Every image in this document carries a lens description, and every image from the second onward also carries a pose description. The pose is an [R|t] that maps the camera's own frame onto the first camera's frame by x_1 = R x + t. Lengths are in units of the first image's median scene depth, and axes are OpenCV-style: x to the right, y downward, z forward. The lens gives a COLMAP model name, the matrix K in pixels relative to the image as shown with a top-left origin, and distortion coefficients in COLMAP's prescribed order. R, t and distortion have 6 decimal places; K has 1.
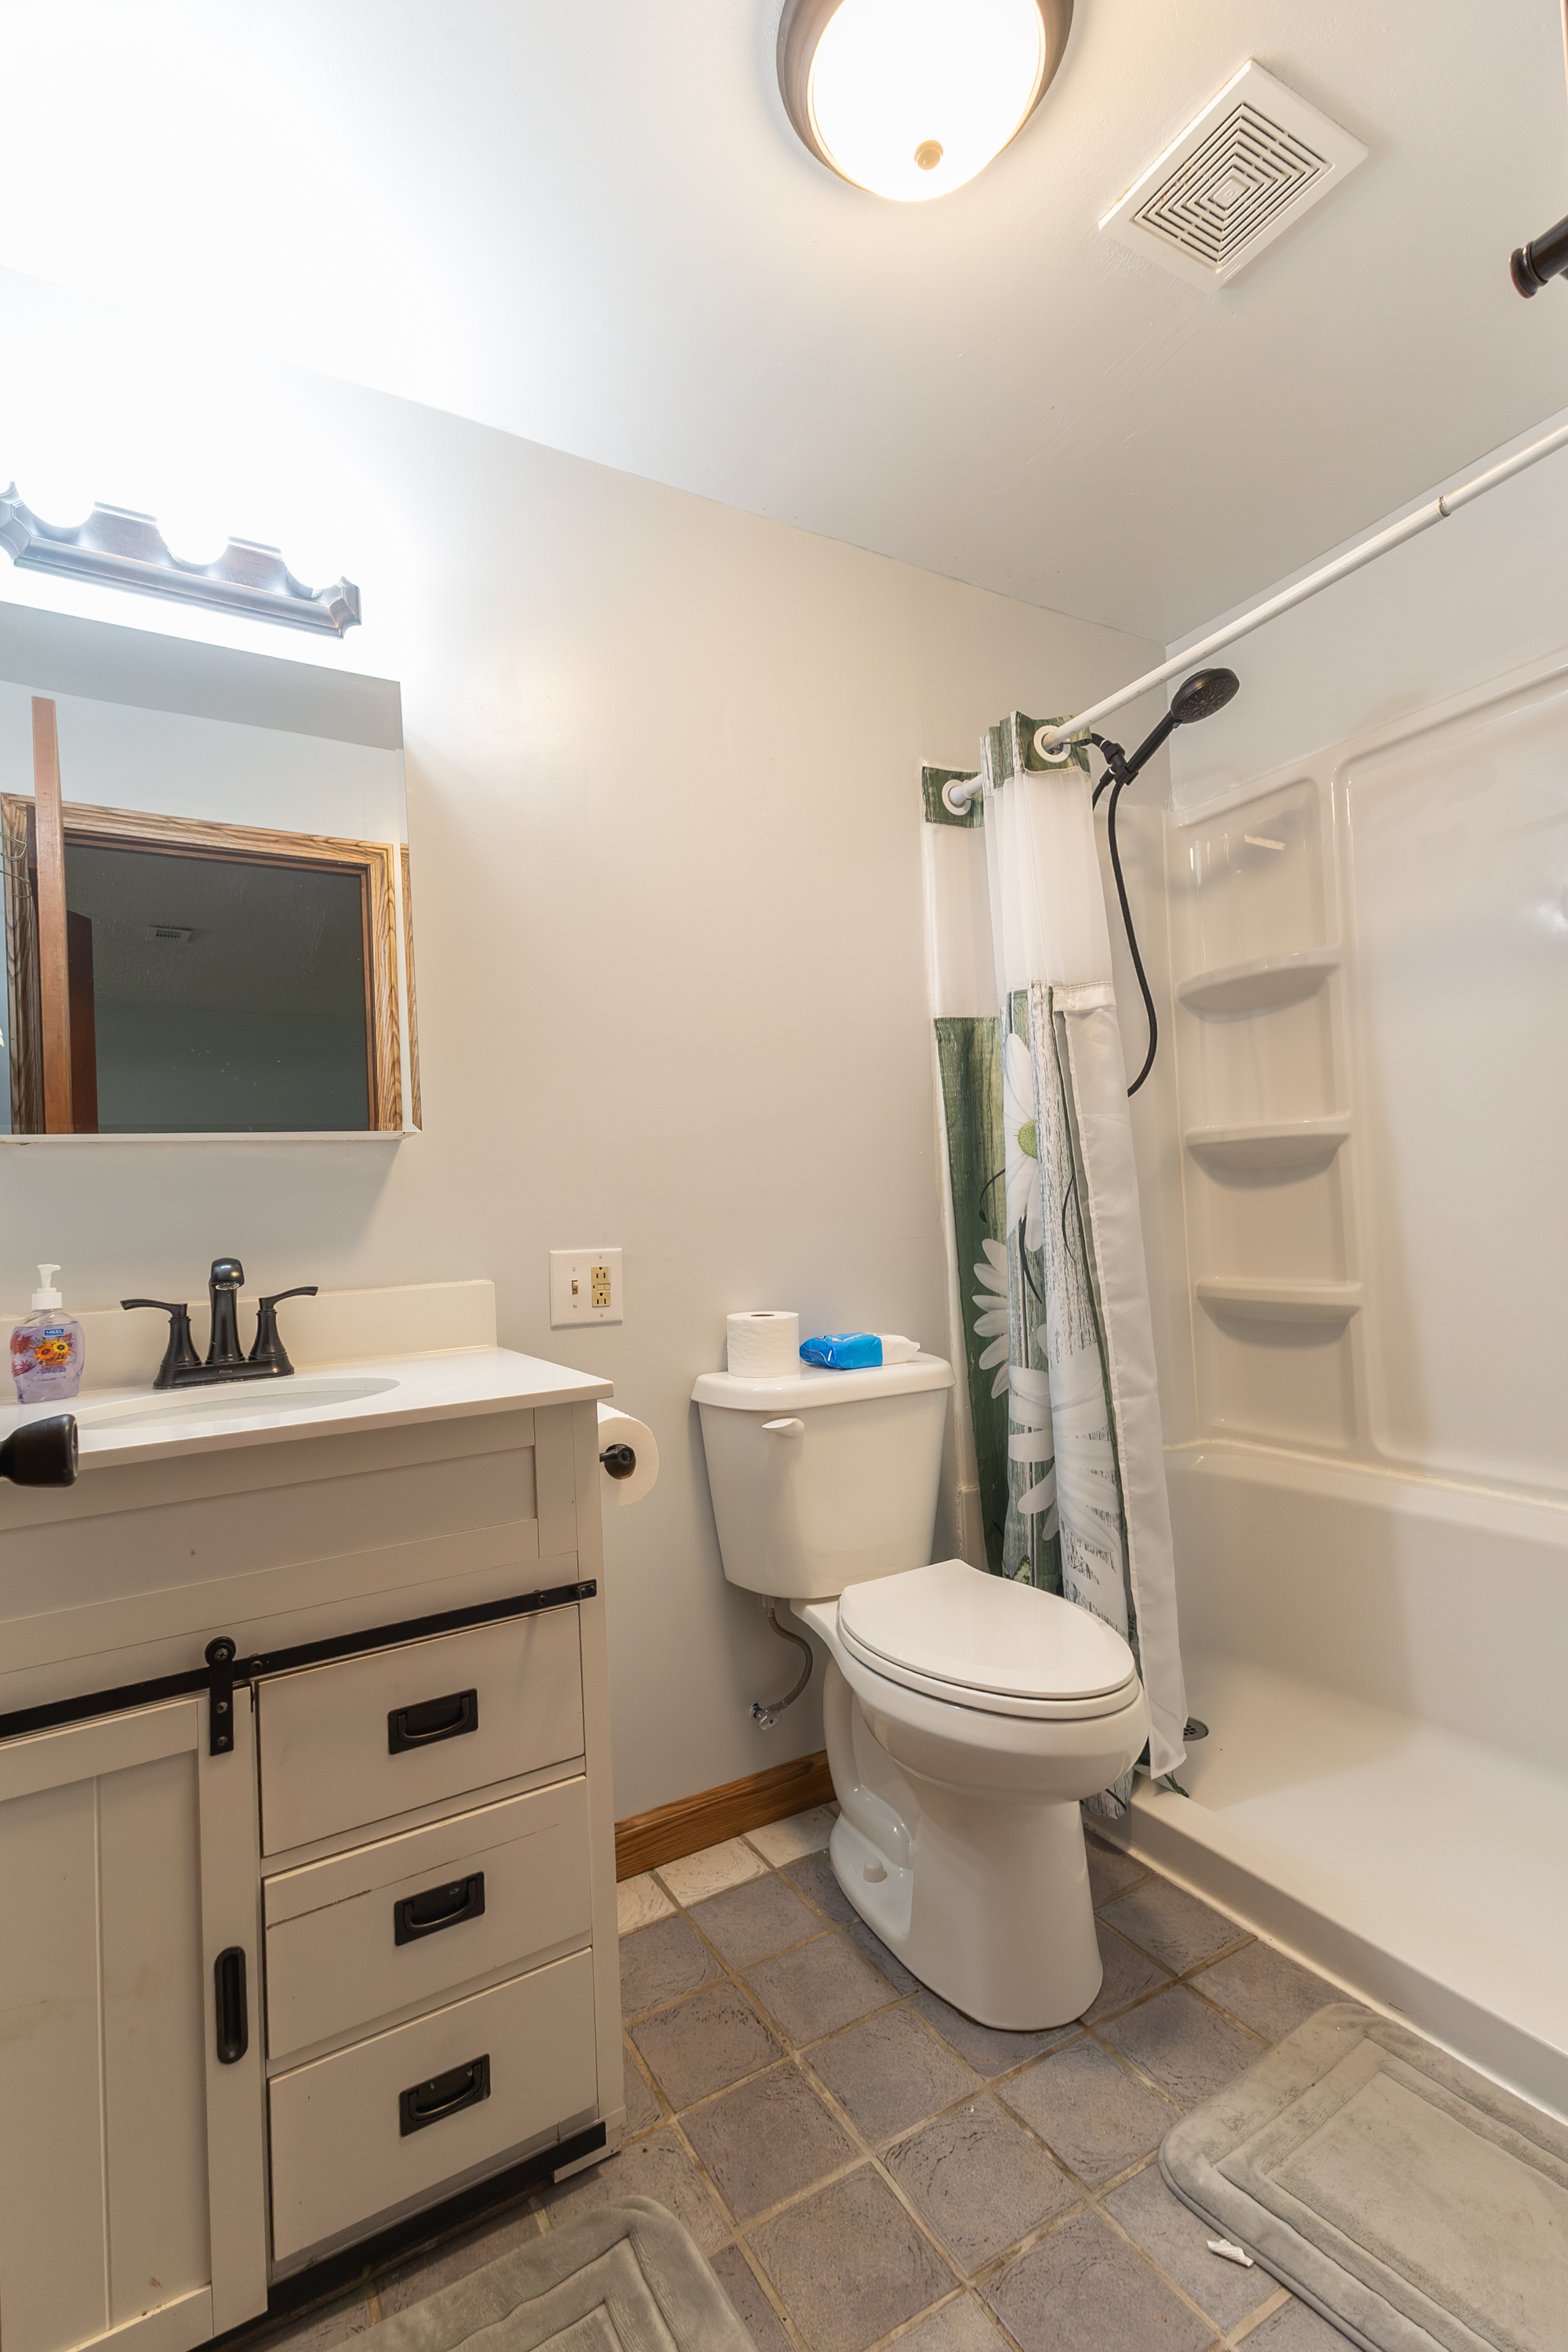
lens RADIAL K [[1070.1, 0, 784.0], [0, 1070.1, 1176.0], [0, 0, 1]] dist [0.024803, -0.009552]
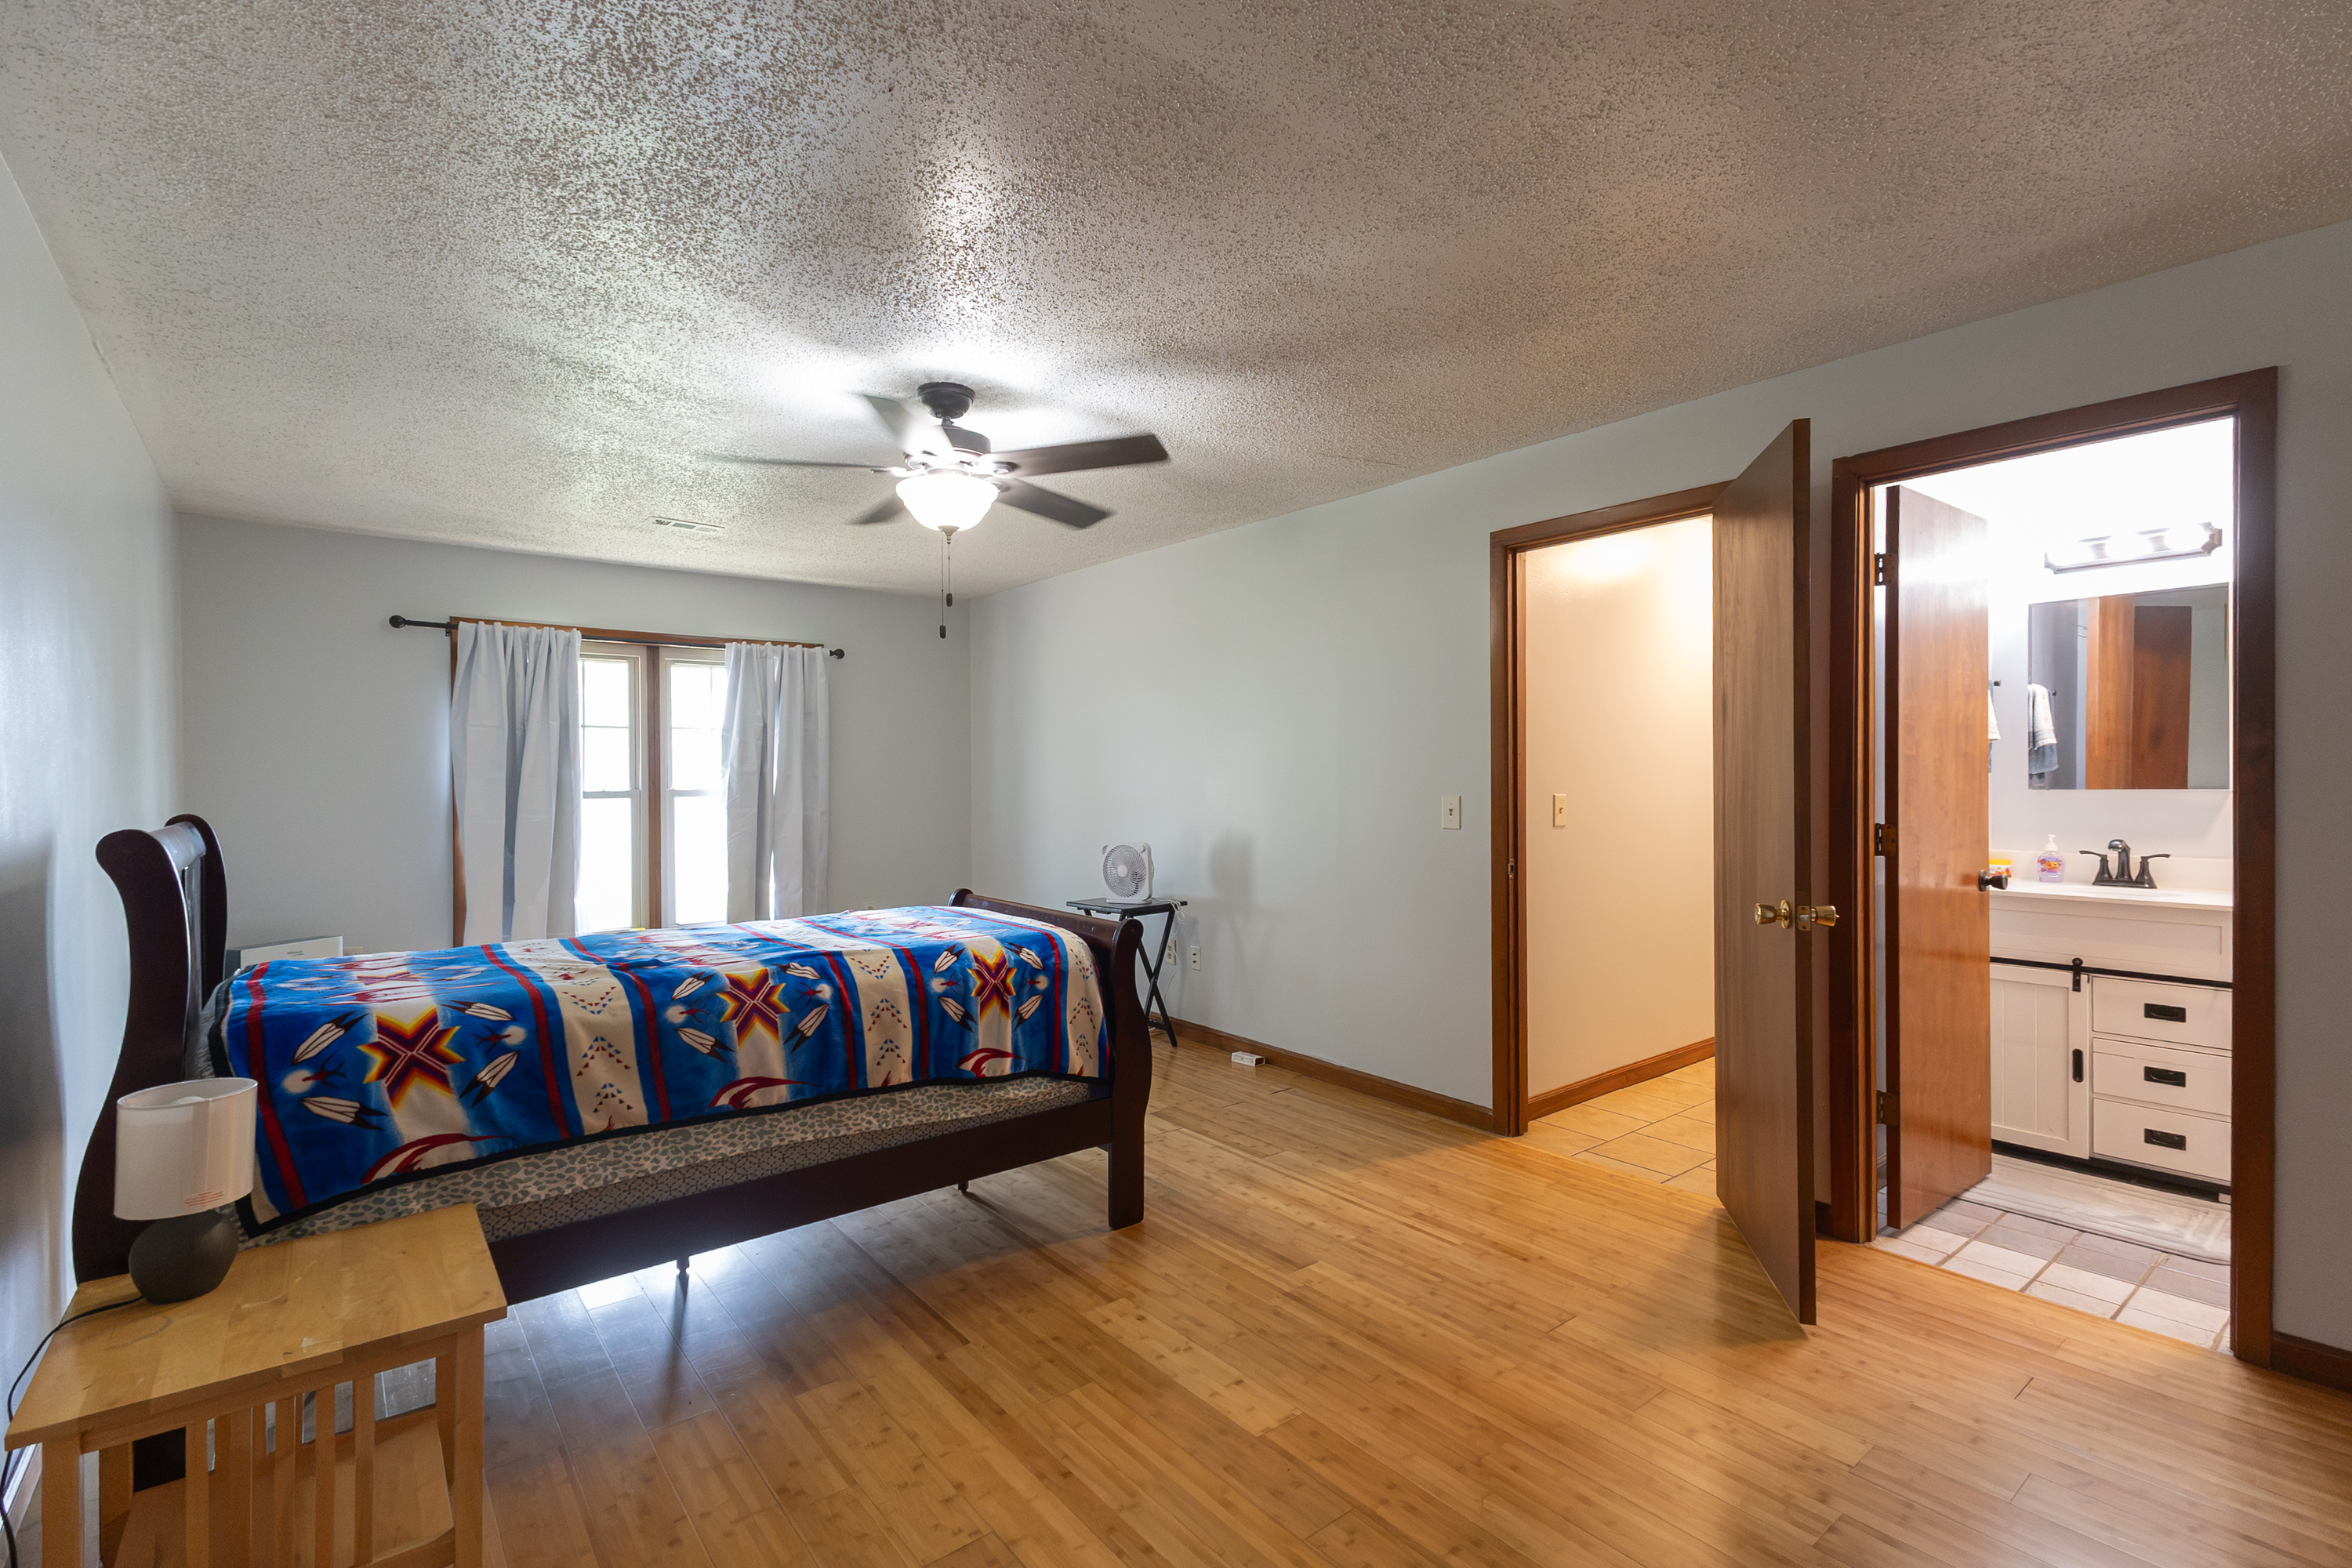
lens RADIAL K [[1070.1, 0, 1172.6], [0, 1070.1, 787.8], [0, 0, 1]] dist [0.024803, -0.009552]
pose [[0.142658, 0.057111, -0.988123, 2.062998], [0.032093, 0.997542, 0.062289, -0.337503], [0.989252, -0.040598, 0.140474, -1.927391]]
